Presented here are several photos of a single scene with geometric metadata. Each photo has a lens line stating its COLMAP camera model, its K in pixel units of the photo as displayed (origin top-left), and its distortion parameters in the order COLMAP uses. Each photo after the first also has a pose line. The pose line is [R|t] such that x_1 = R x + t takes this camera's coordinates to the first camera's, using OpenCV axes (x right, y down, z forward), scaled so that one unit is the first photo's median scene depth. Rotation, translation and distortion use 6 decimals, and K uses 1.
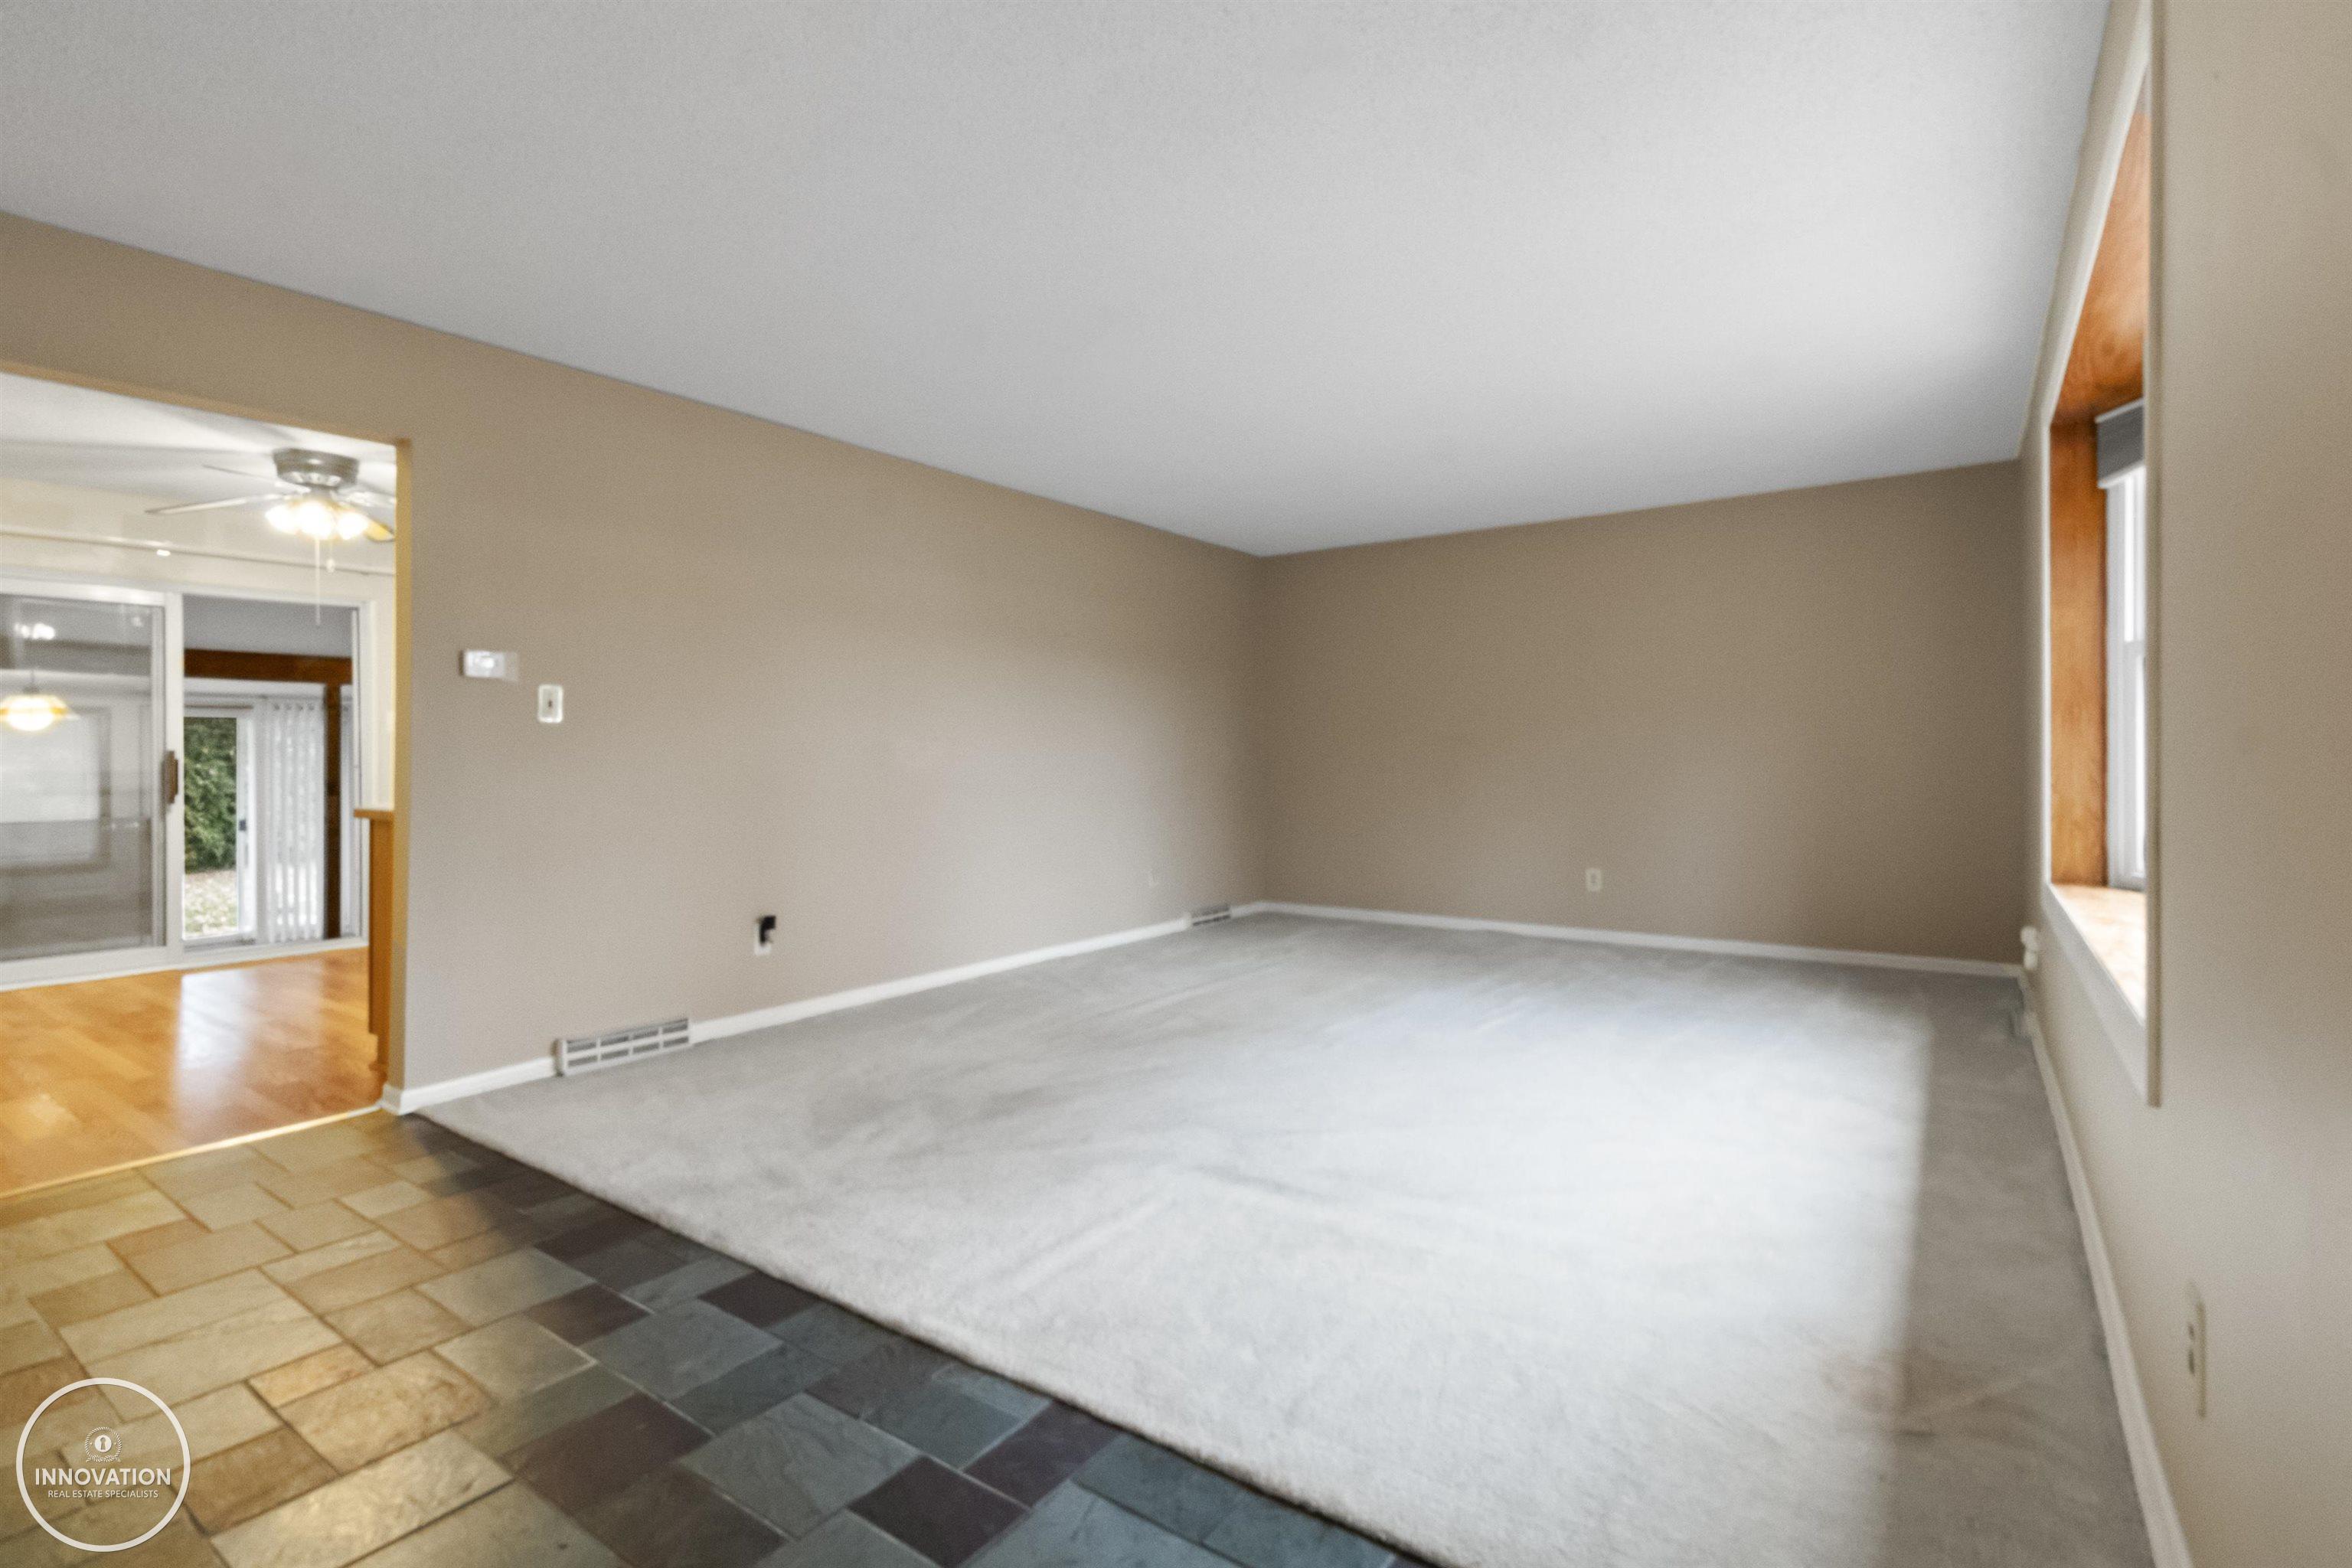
lens RADIAL K [[1094.9, 0, 1178.4], [0, 1094.9, 761.1], [0, 0, 1]] dist [0.003719, 0.000268]
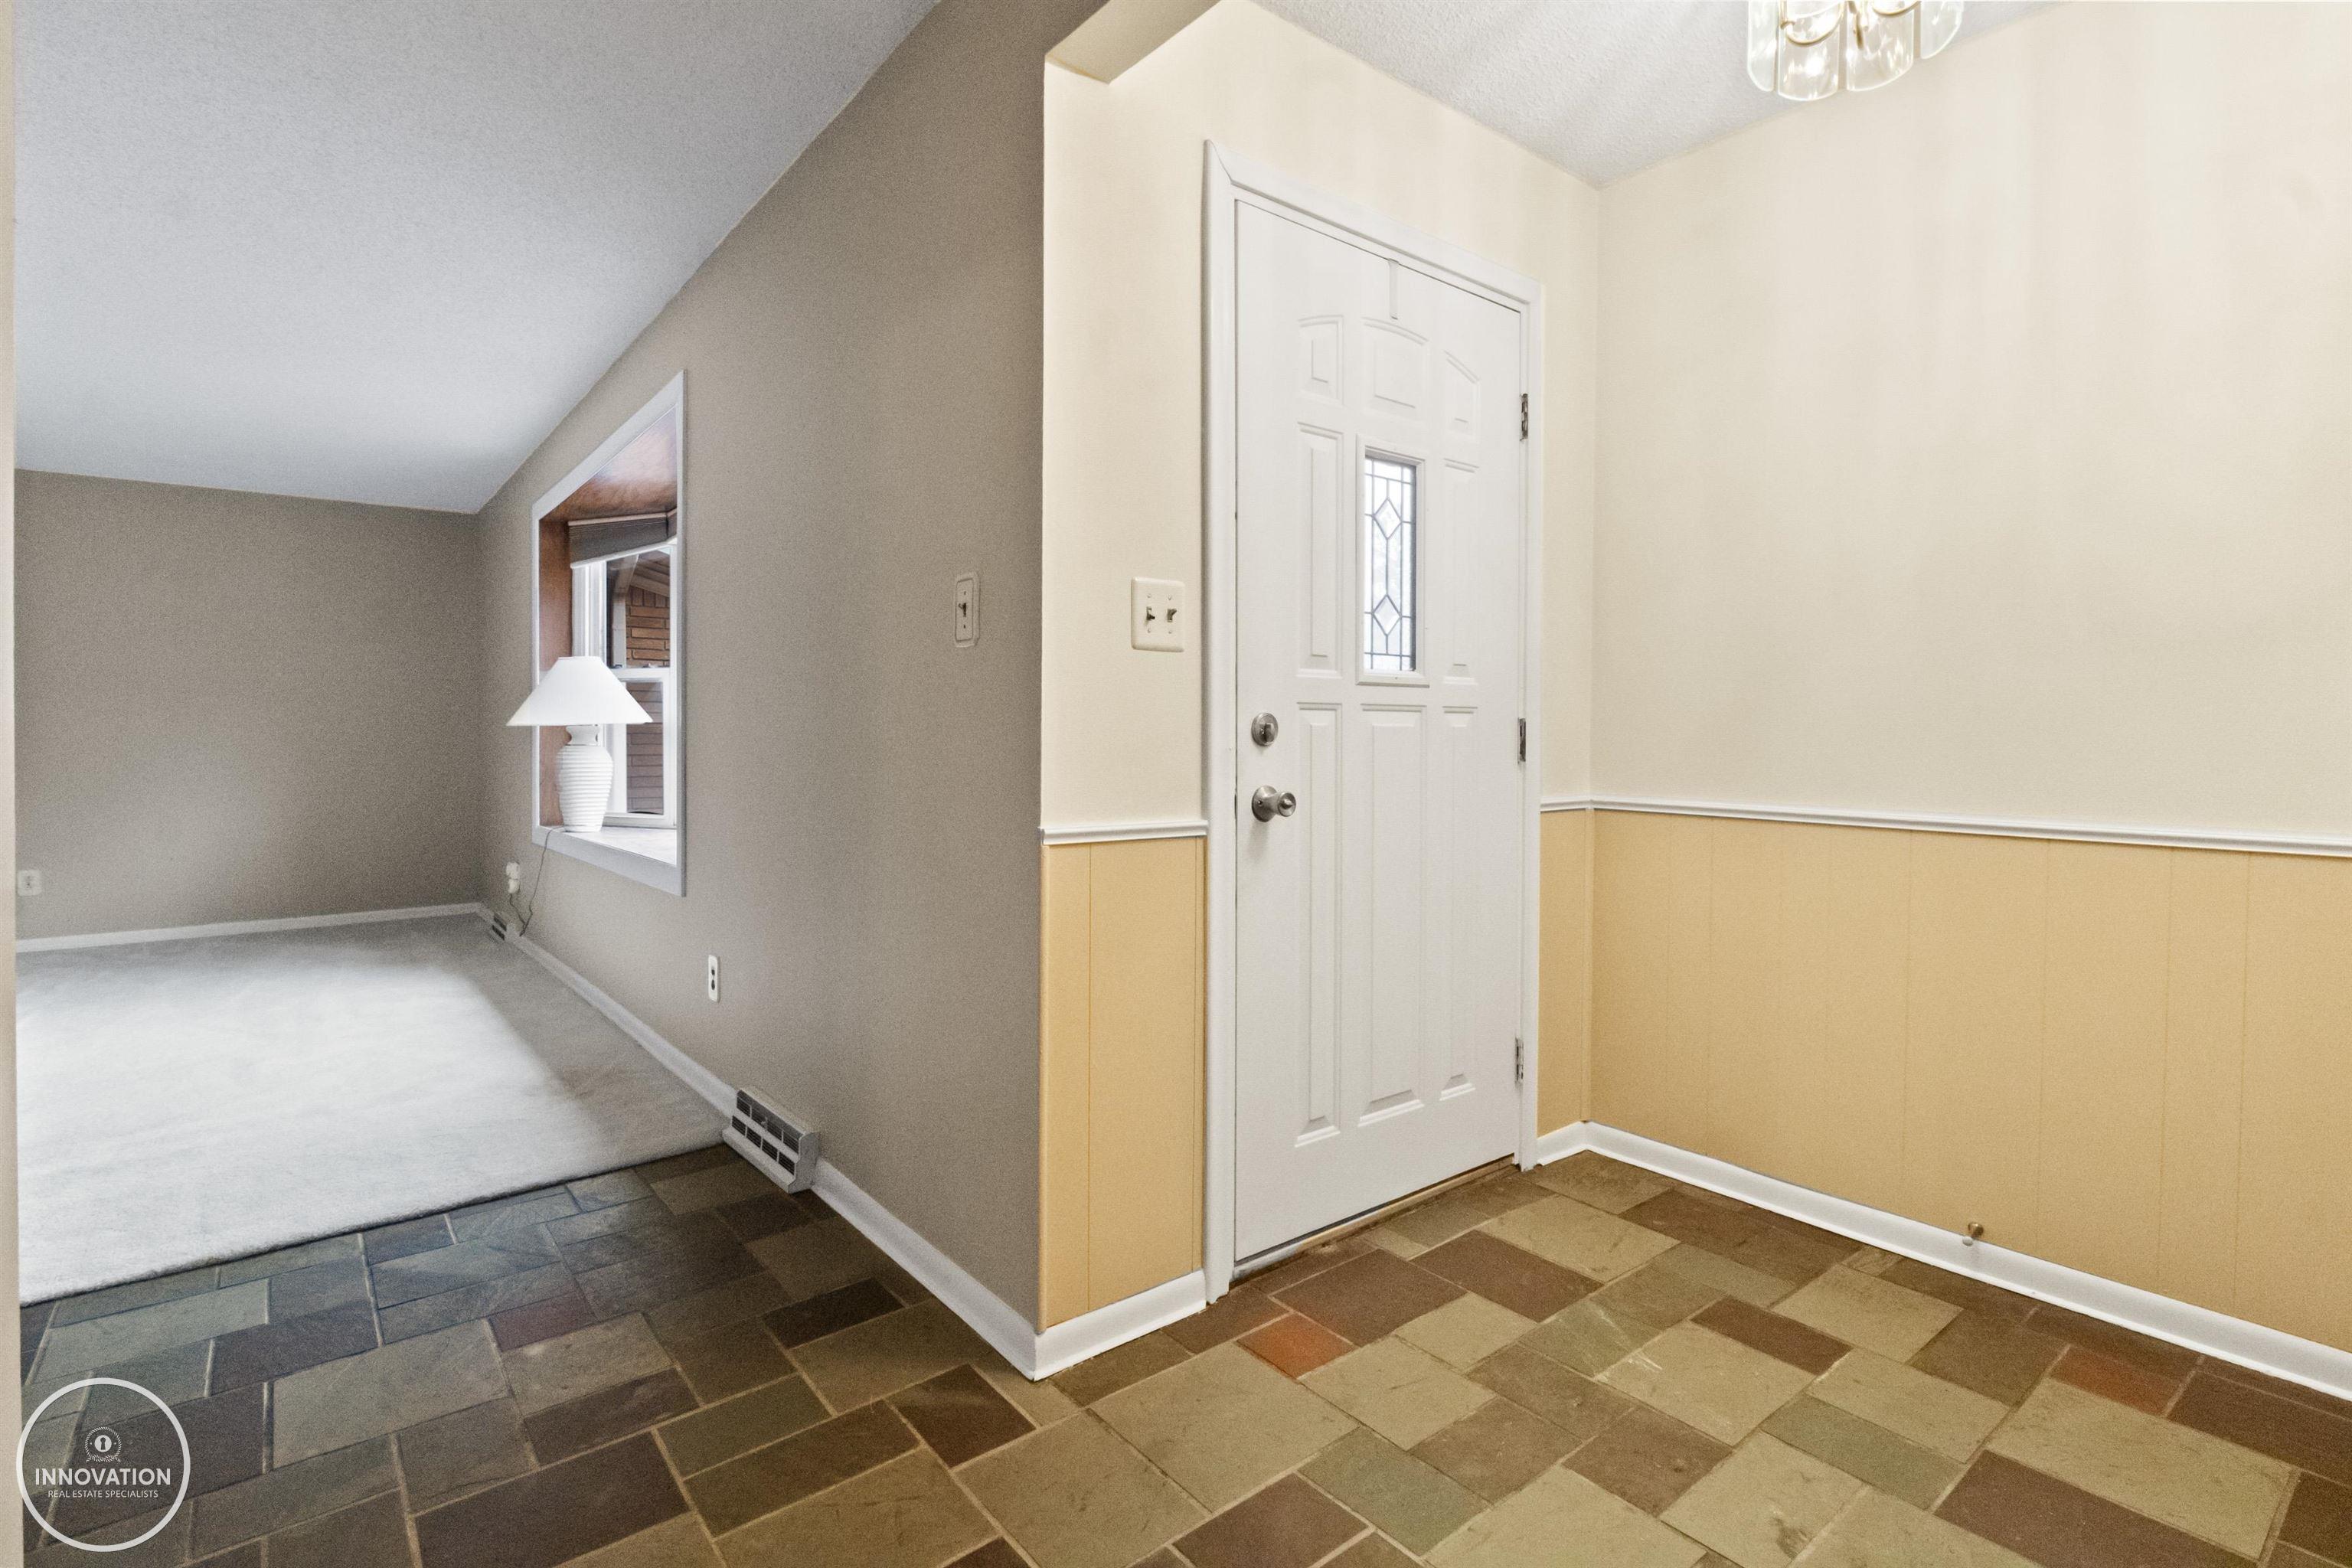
lens RADIAL K [[1127.7, 0, 1176.3], [0, 1127.7, 739.8], [0, 0, 1]] dist [-0.000855, -0.000267]
pose [[0.273958, 0.008580, 0.961703, -0.496608], [-0.001609, 0.999963, -0.008463, 0.005865], [-0.961740, 0.000772, 0.273961, -0.280157]]
